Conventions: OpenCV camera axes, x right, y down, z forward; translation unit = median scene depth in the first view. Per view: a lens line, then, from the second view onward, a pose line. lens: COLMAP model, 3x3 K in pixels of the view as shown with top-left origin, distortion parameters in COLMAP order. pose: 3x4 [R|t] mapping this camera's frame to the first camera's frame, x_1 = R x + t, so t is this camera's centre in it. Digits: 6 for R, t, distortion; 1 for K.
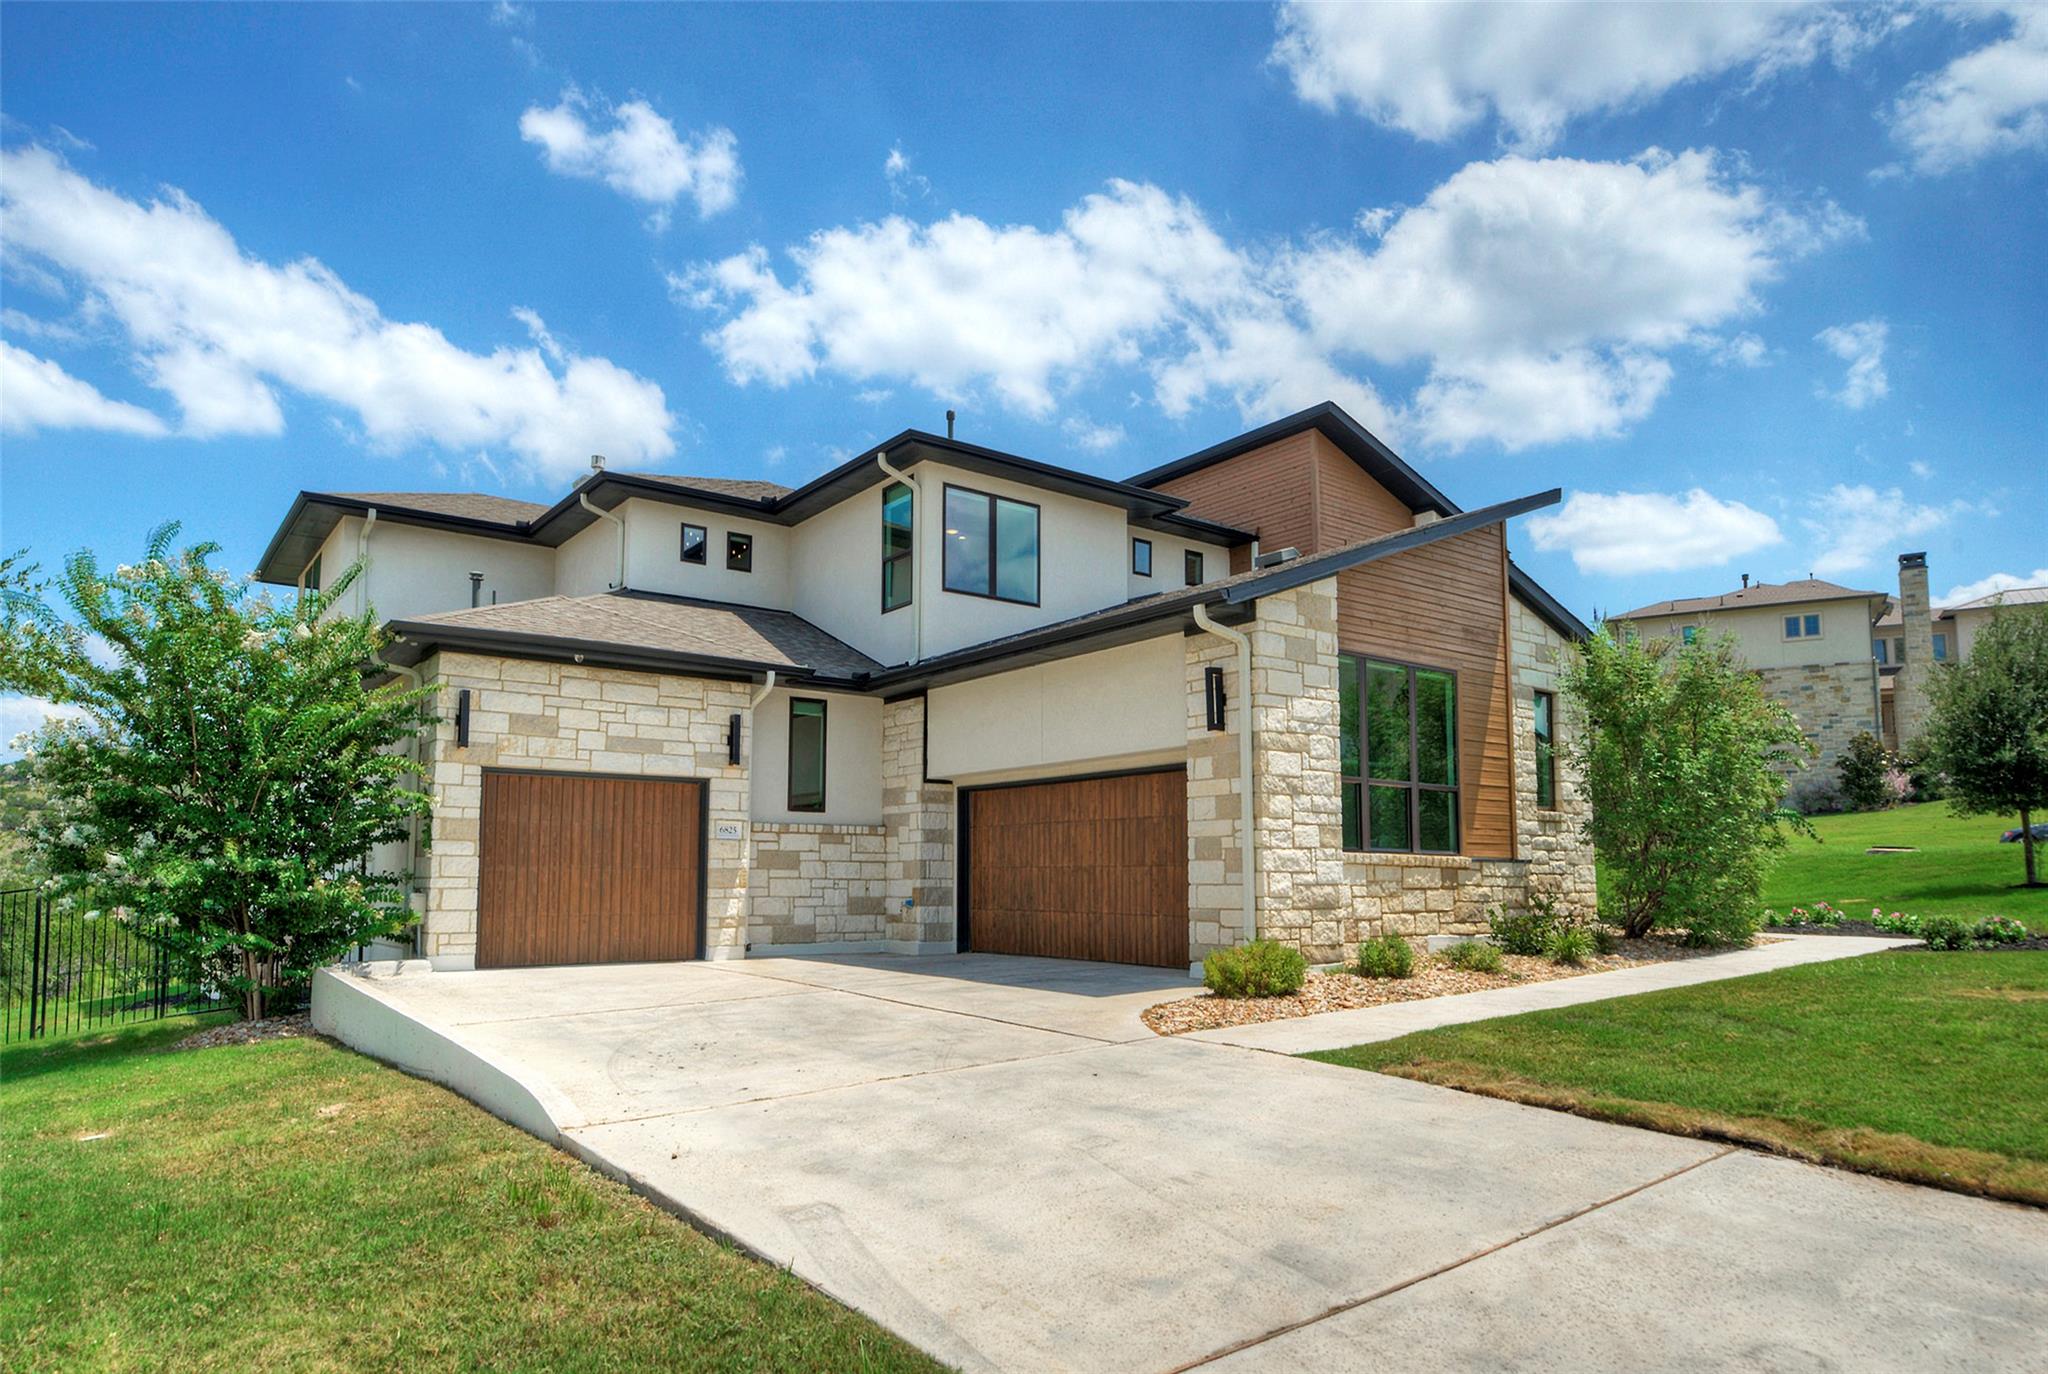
lens RADIAL K [[1214.1, 0, 1024.0], [0, 1214.1, 687.0], [0, 0, 1]] dist [0.035640, 0.000100]
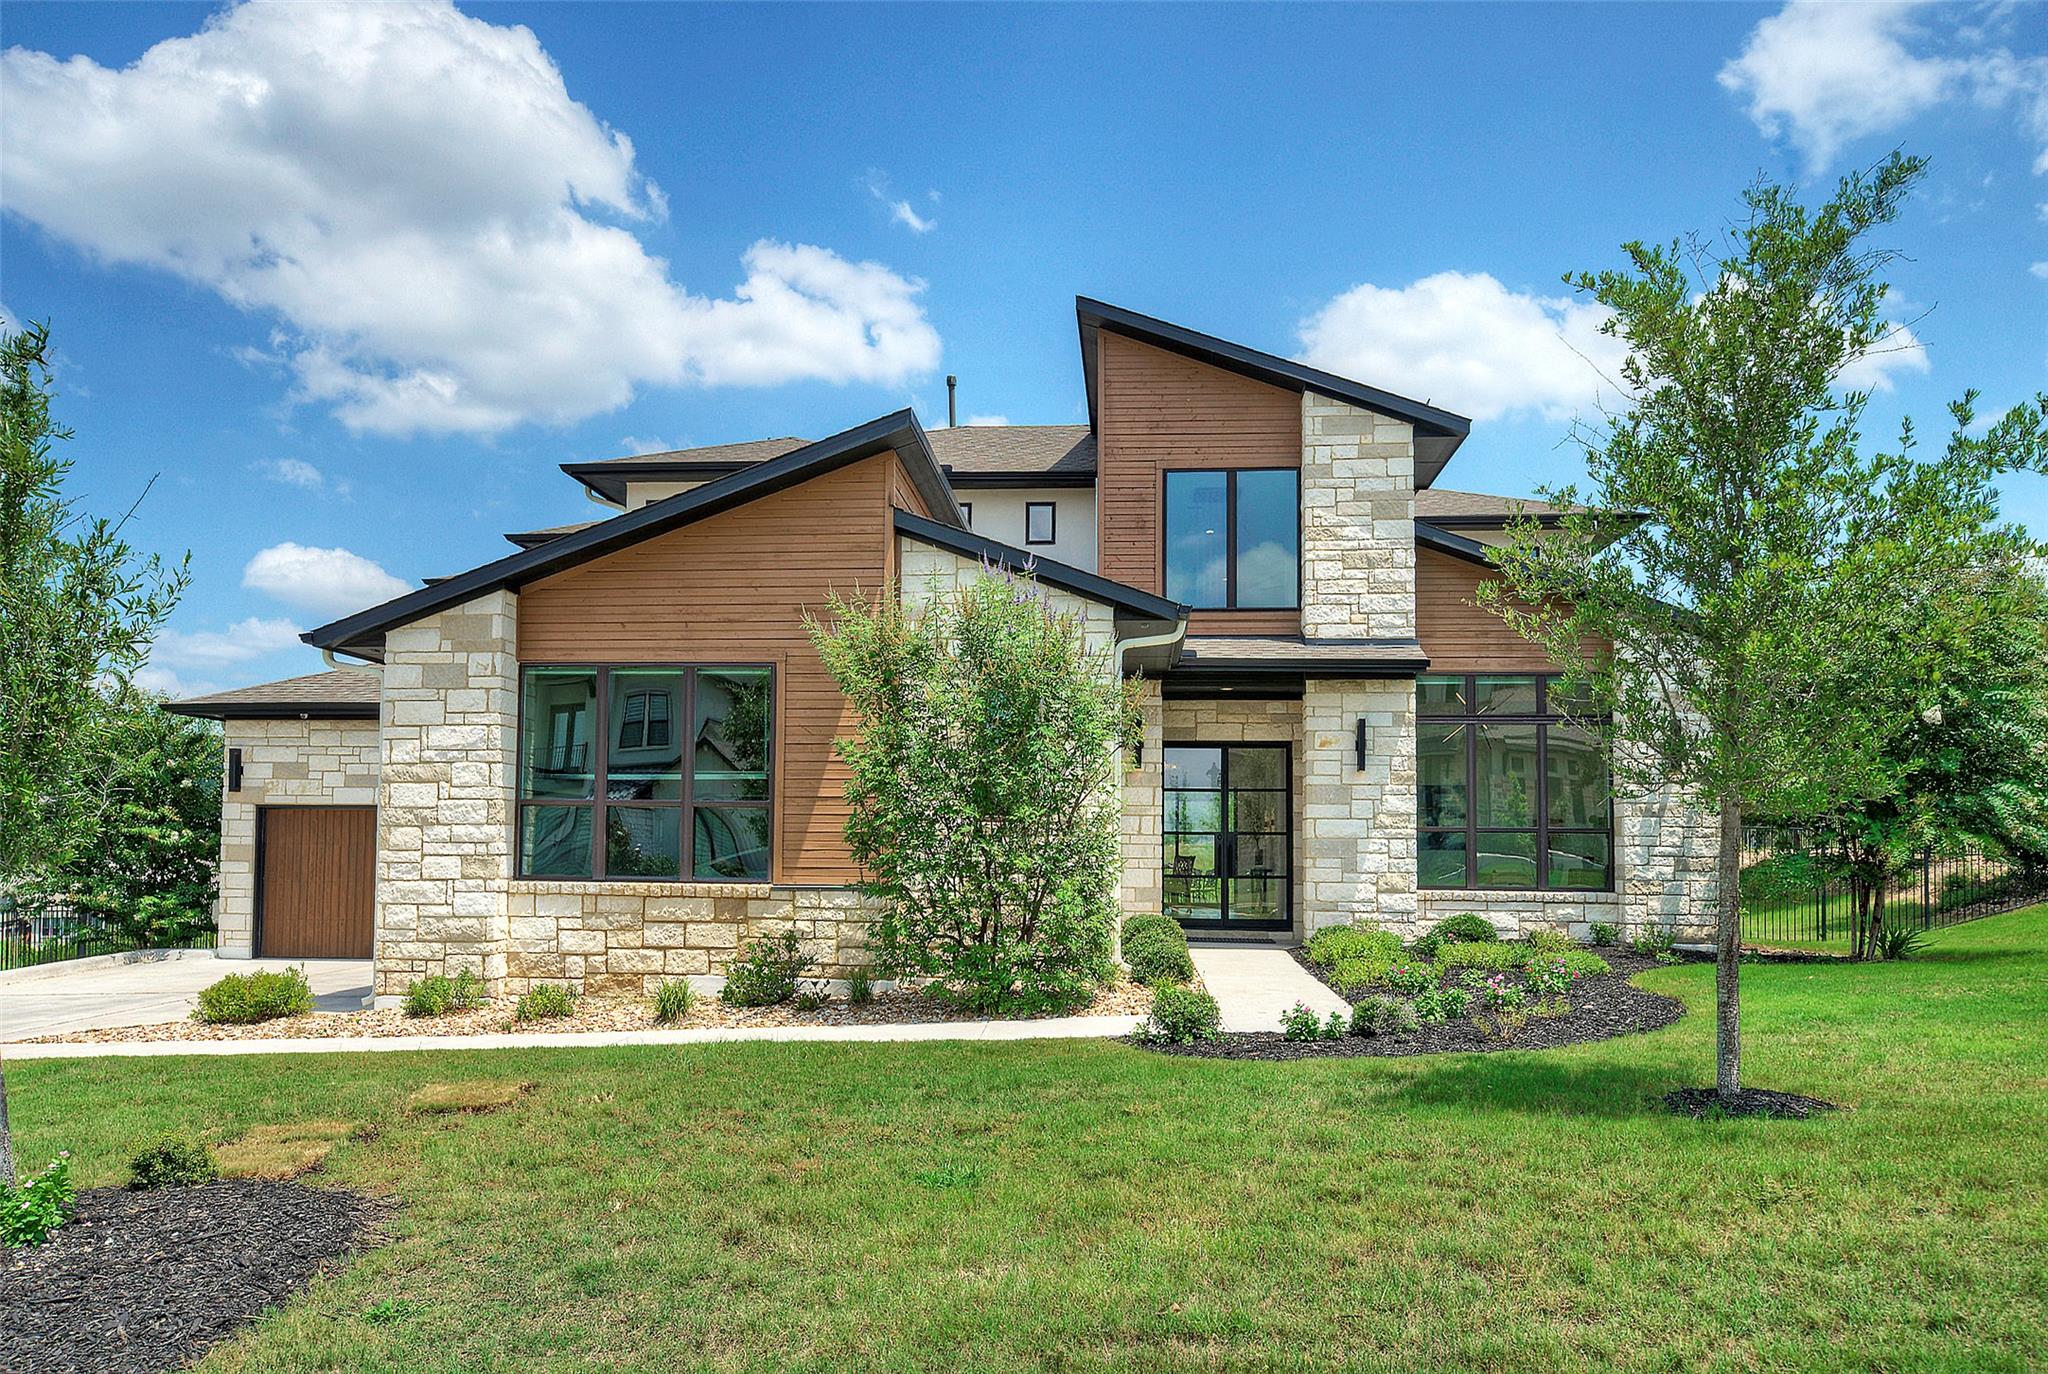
lens RADIAL K [[1404.0, 0, 1024.0], [0, 1404.0, 687.0], [0, 0, 1]] dist [0.001468, -0.000077]
pose [[0.755022, -0.075674, -0.651318, 1.198175], [0.099237, 0.995064, -0.000576, 0.022521], [0.648147, -0.064200, 0.758805, 0.409256]]
